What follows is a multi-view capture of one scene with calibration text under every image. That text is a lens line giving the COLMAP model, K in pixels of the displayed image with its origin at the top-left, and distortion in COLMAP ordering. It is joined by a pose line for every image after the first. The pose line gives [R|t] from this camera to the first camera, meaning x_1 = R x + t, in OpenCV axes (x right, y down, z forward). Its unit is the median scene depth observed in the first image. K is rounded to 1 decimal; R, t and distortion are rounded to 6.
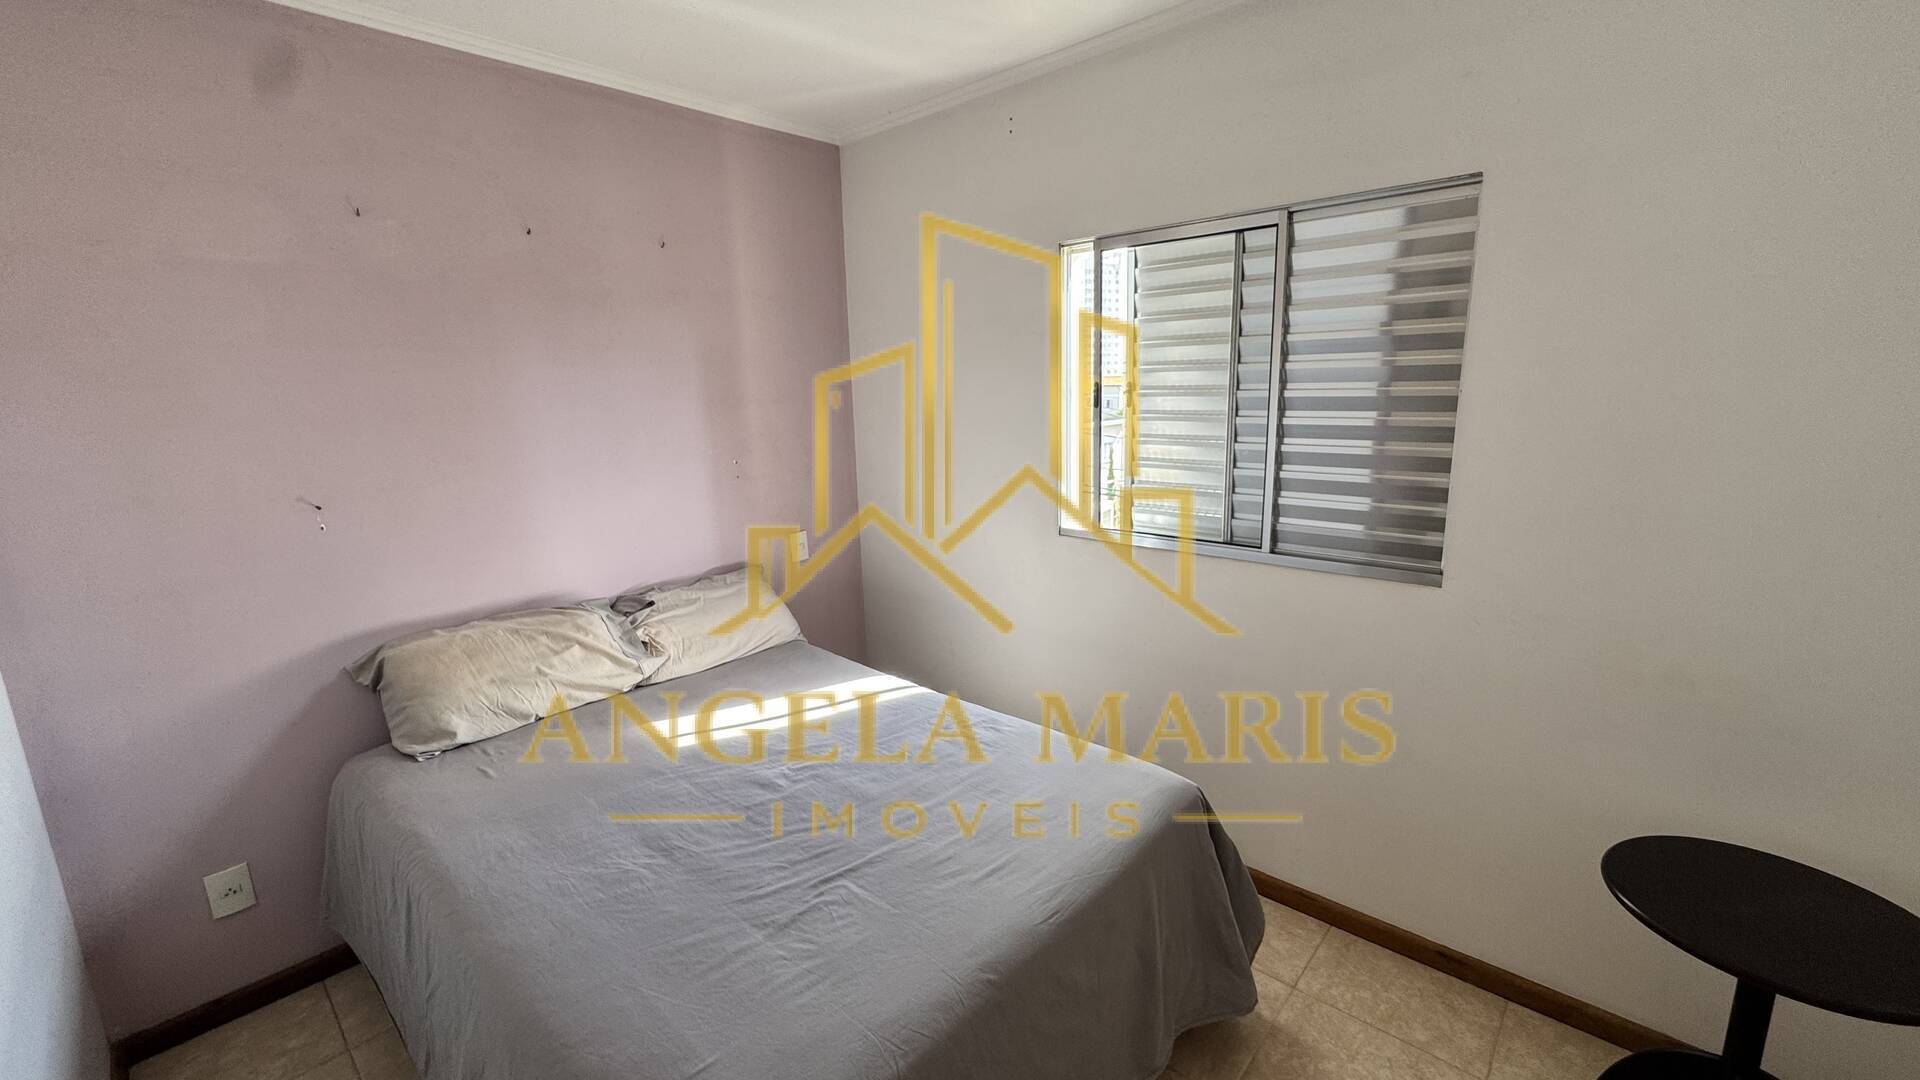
lens RADIAL K [[770.3, 0, 960.0], [0, 770.3, 540.0], [0, 0, 1]] dist [0.001695, 0.000296]
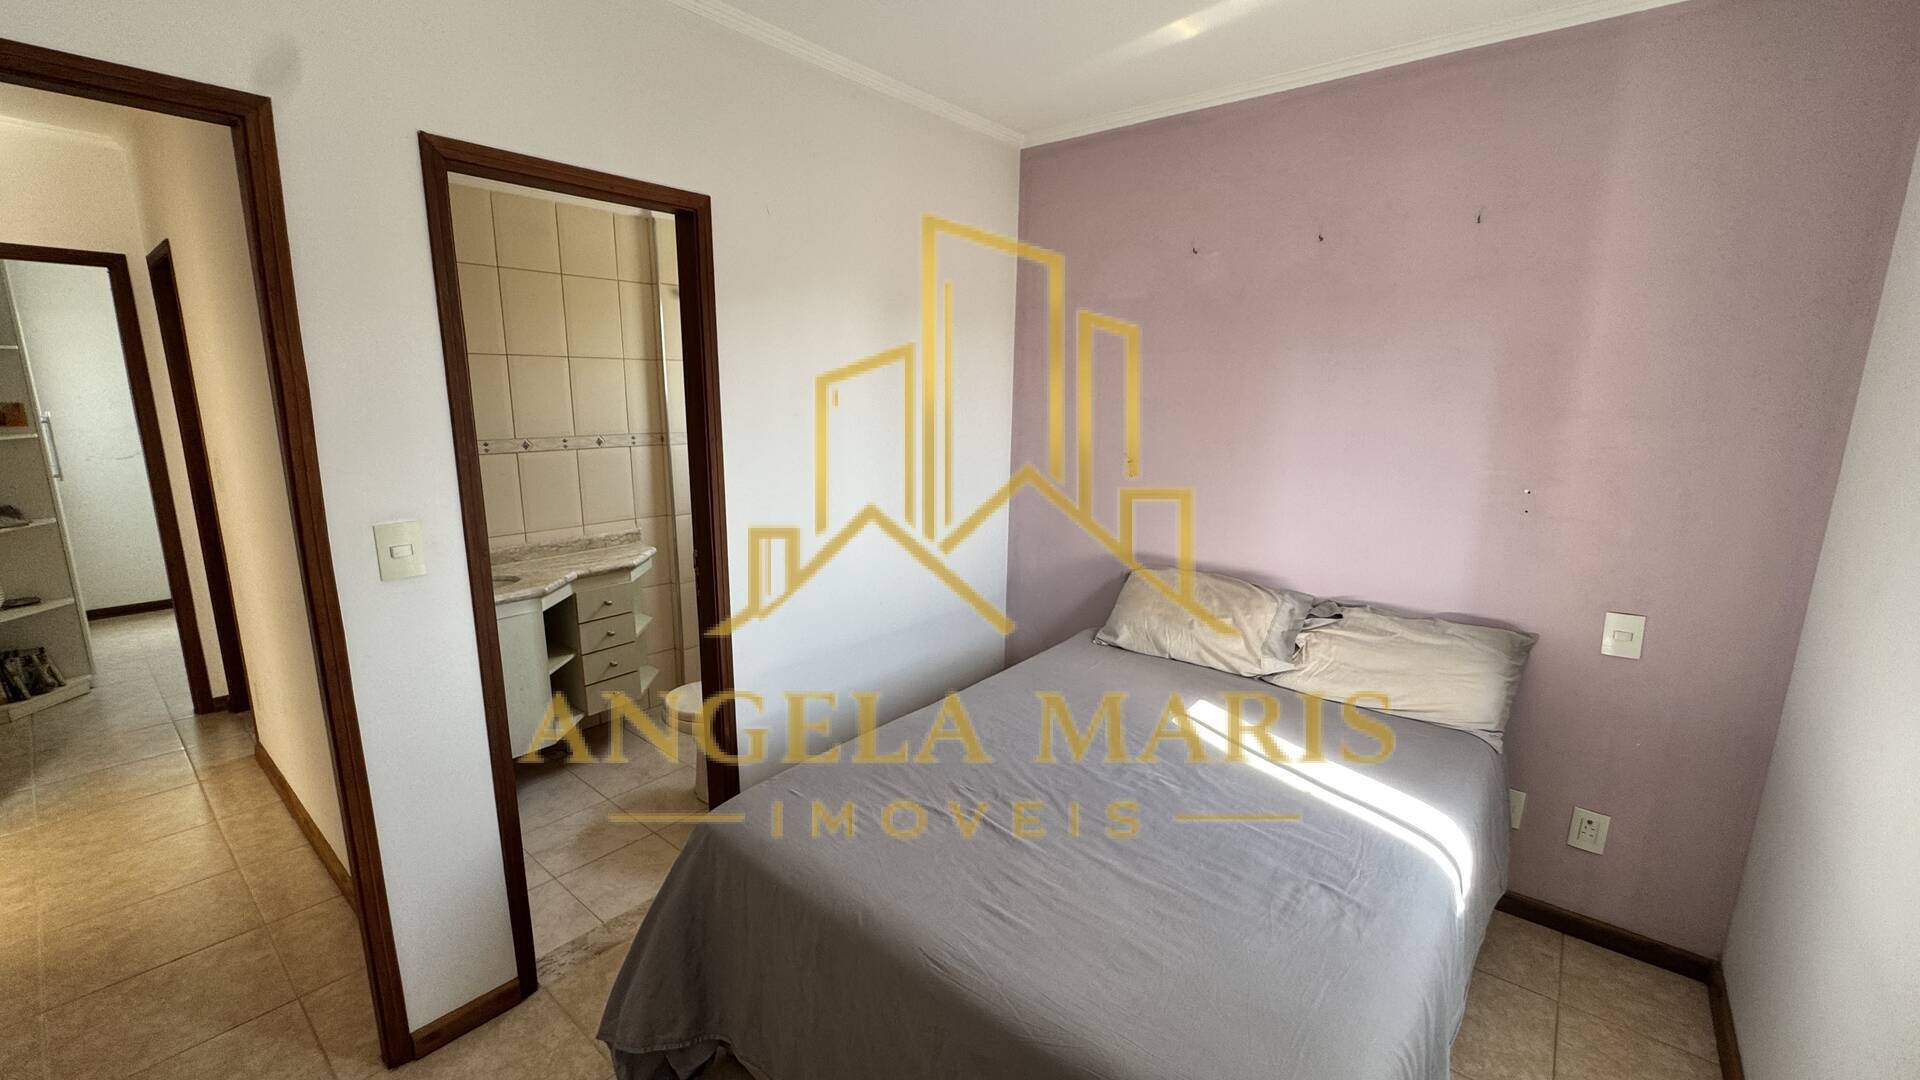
lens RADIAL K [[770.3, 0, 960.0], [0, 770.3, 540.0], [0, 0, 1]] dist [0.001695, 0.000296]
pose [[0.038418, 0.222154, -0.974254, 0.506967], [-0.213707, 0.954243, 0.209164, -0.111248], [0.976142, 0.200169, 0.084136, 0.471160]]
